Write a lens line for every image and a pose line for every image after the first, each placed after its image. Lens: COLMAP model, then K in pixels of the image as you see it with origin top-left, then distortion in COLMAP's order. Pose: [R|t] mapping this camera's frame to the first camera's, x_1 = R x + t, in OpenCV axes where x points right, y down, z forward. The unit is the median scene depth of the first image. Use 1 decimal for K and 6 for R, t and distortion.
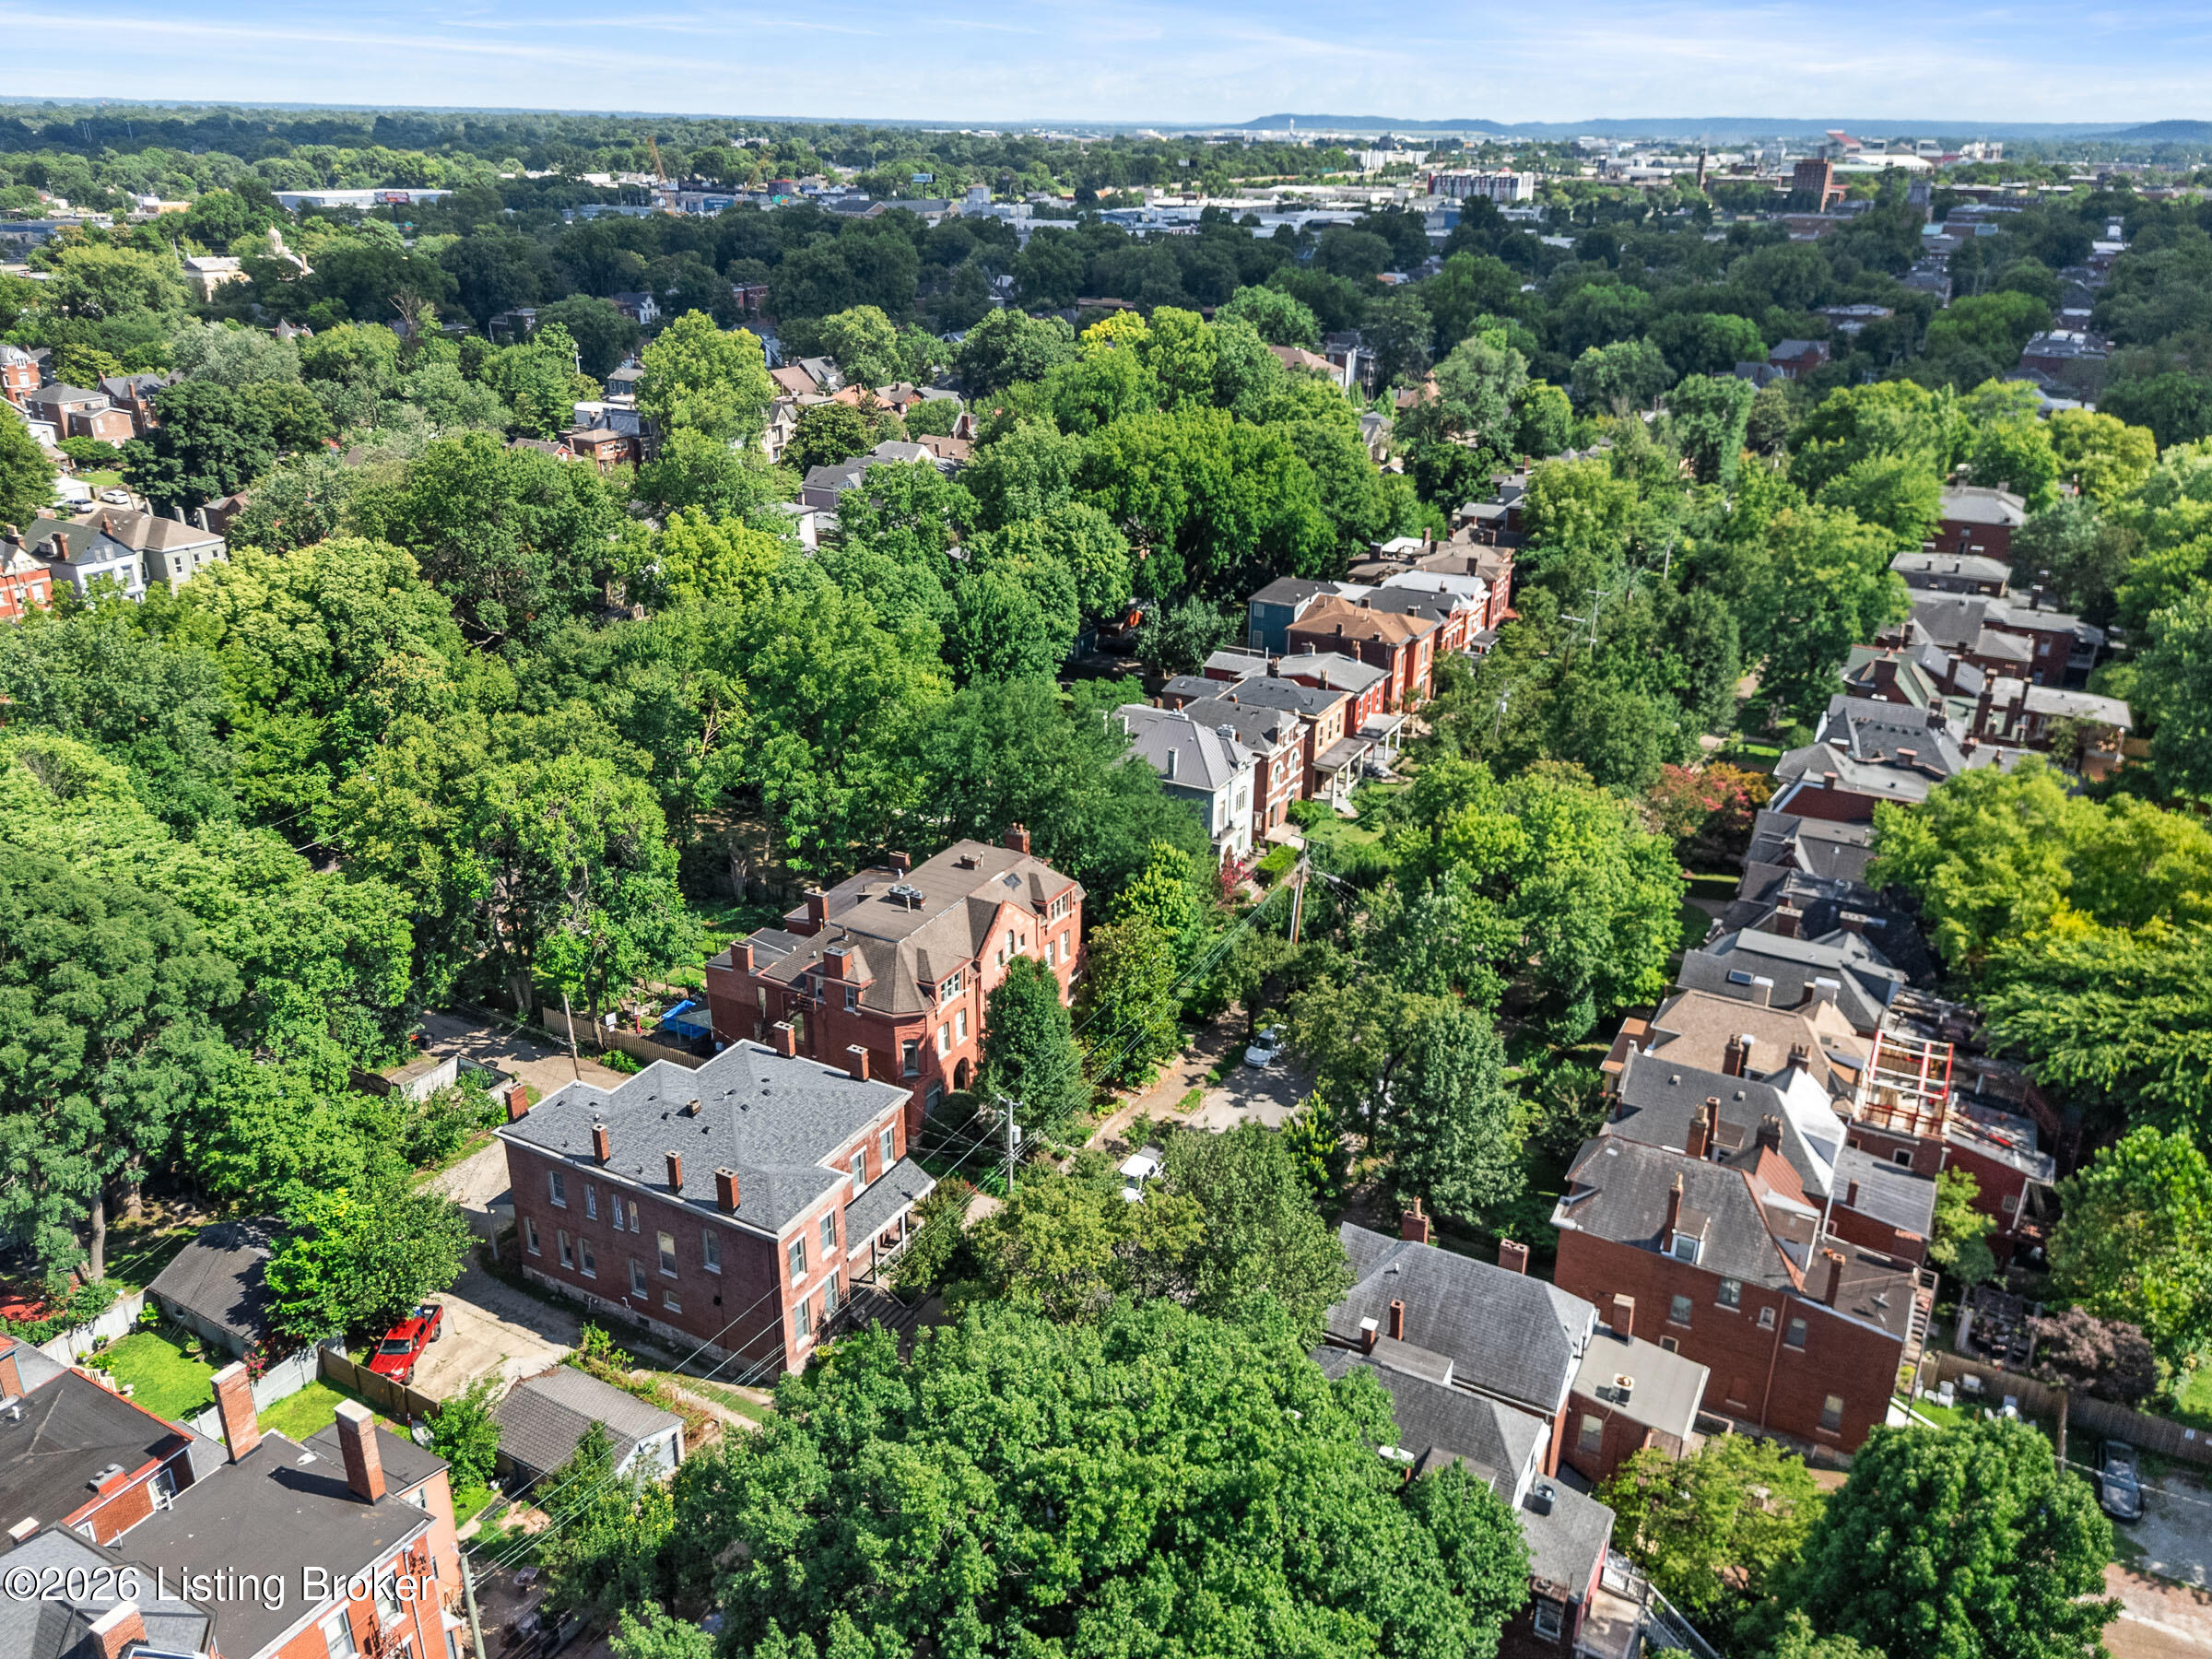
lens RADIAL K [[1624.2, 0, 1140.8], [0, 1624.2, 828.2], [0, 0, 1]] dist [0.075991, -0.081936]
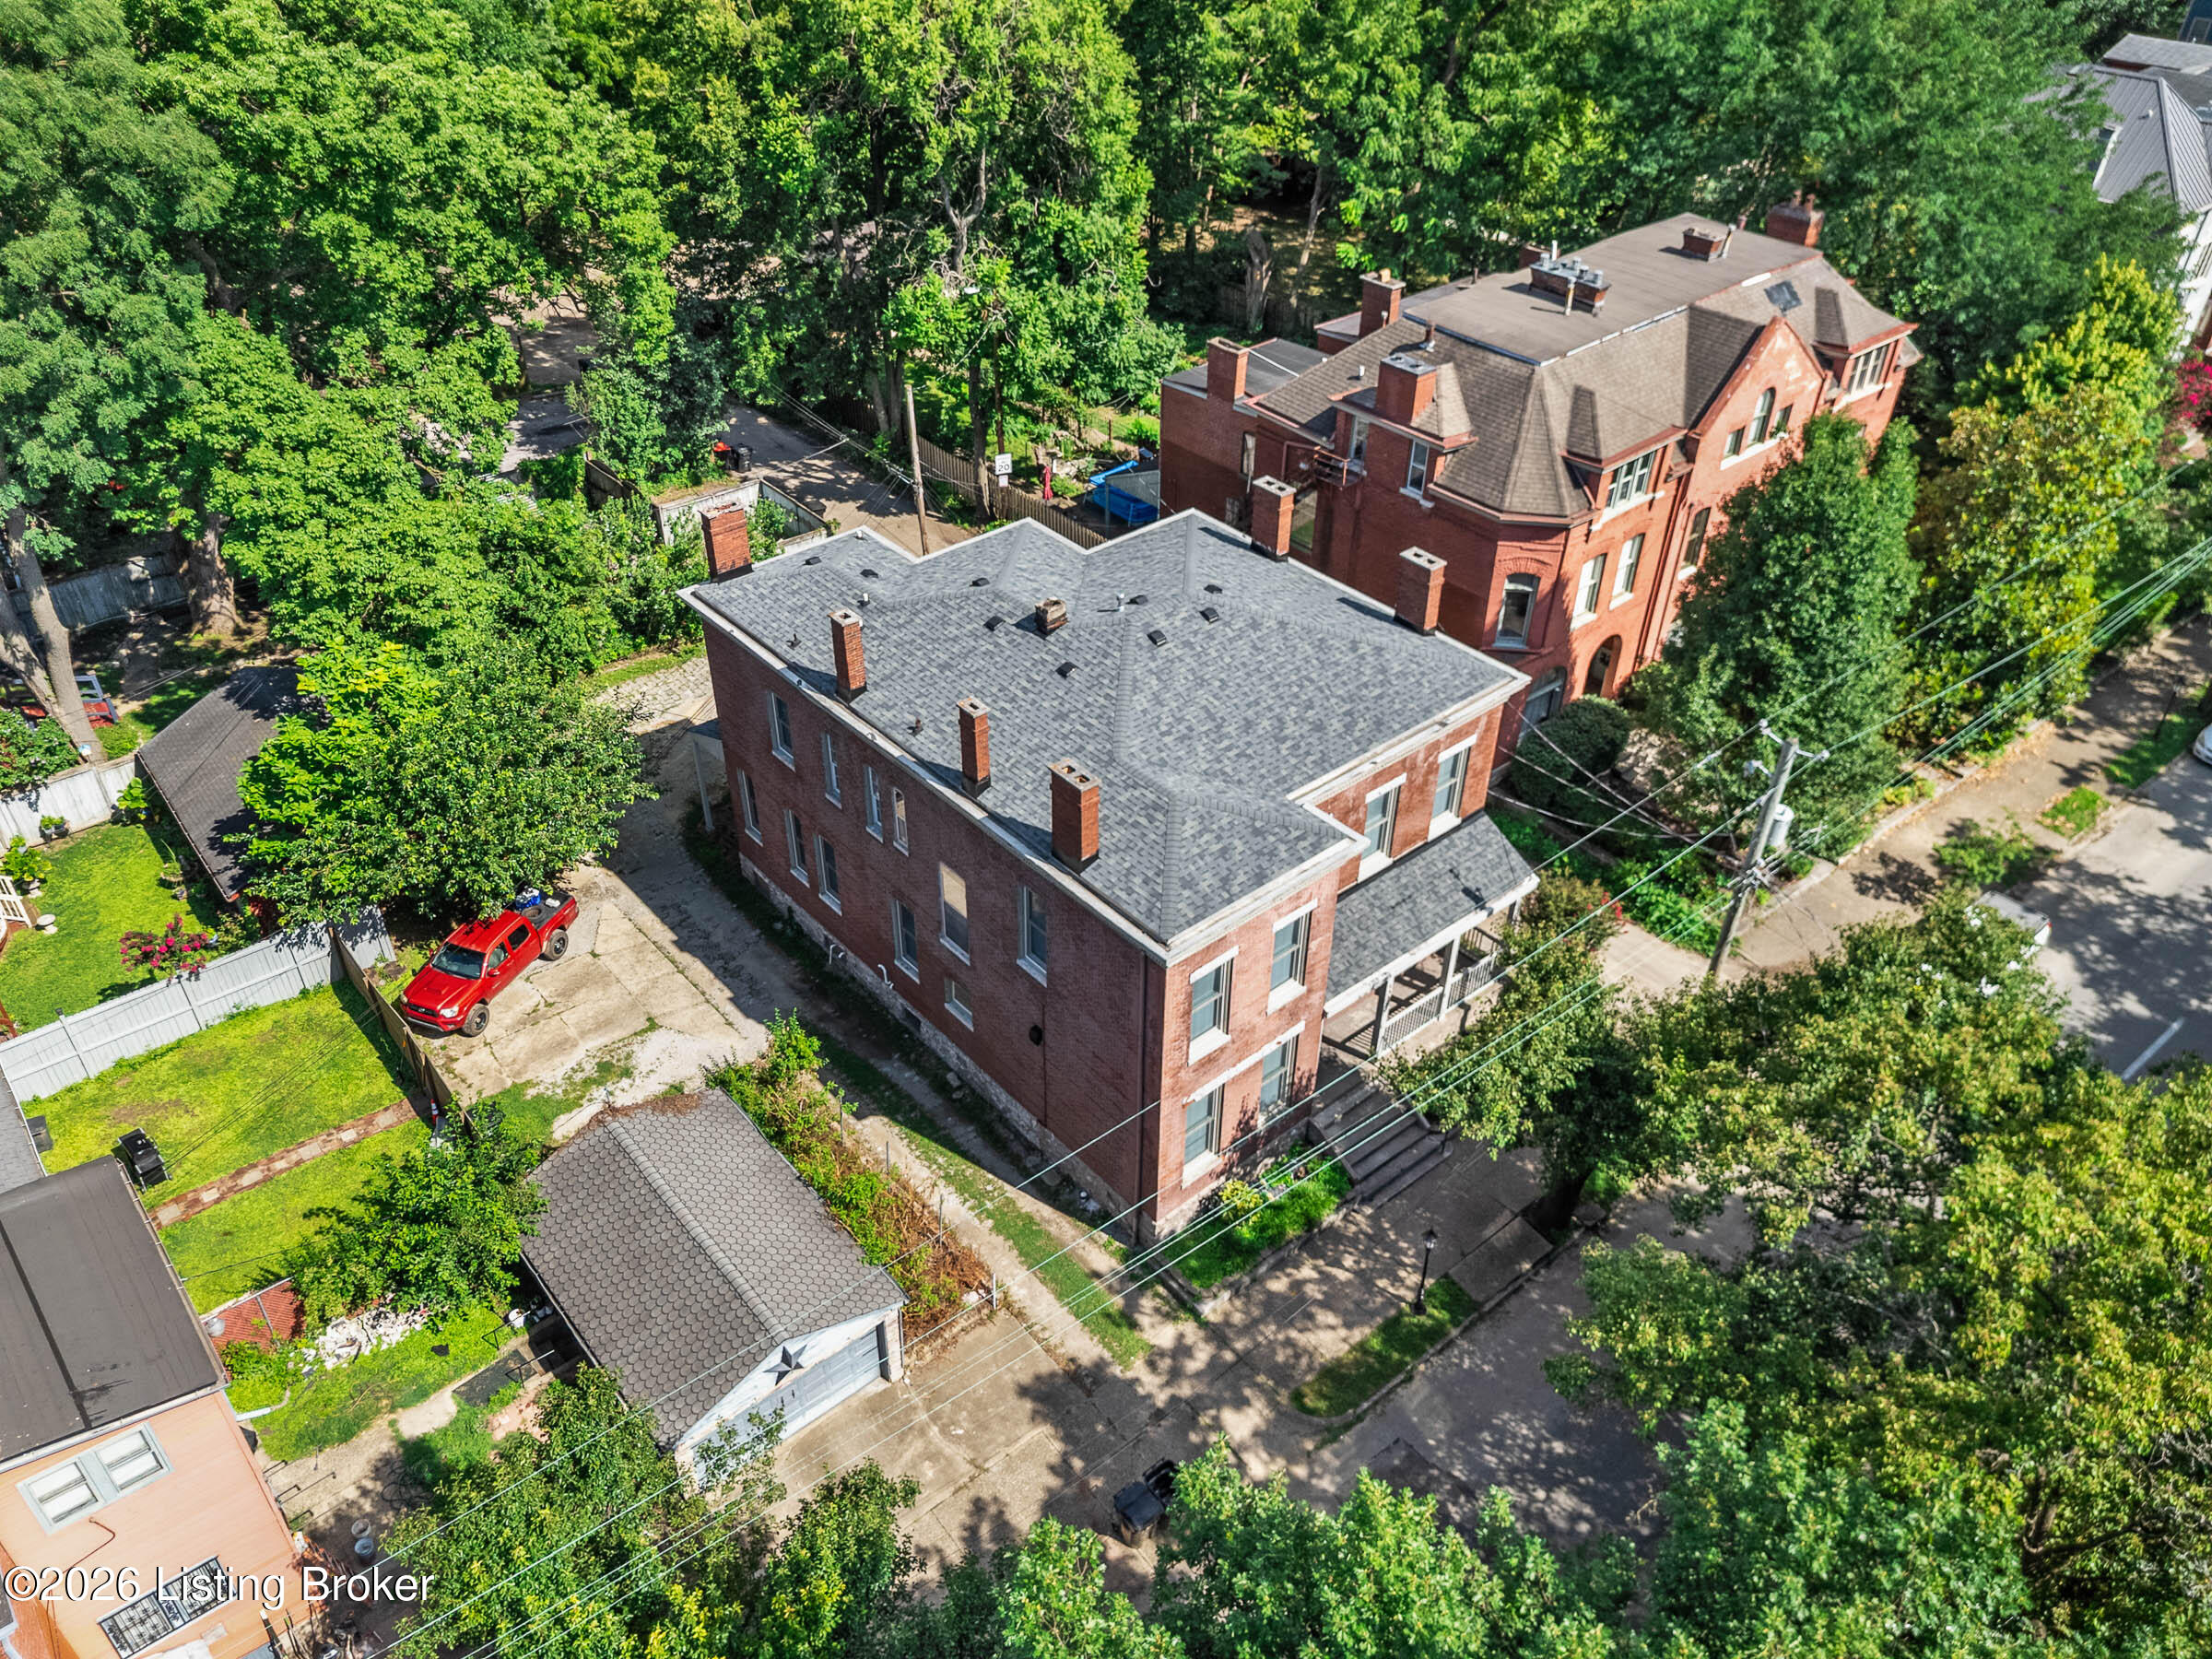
lens RADIAL K [[1624.2, 0, 1140.8], [0, 1624.2, 828.2], [0, 0, 1]] dist [0.075991, -0.081936]
pose [[0.936445, 0.214246, -0.277794, -0.097343], [-0.141172, 0.955047, 0.260682, 0.091565], [0.321156, -0.204898, 0.924595, 0.501046]]
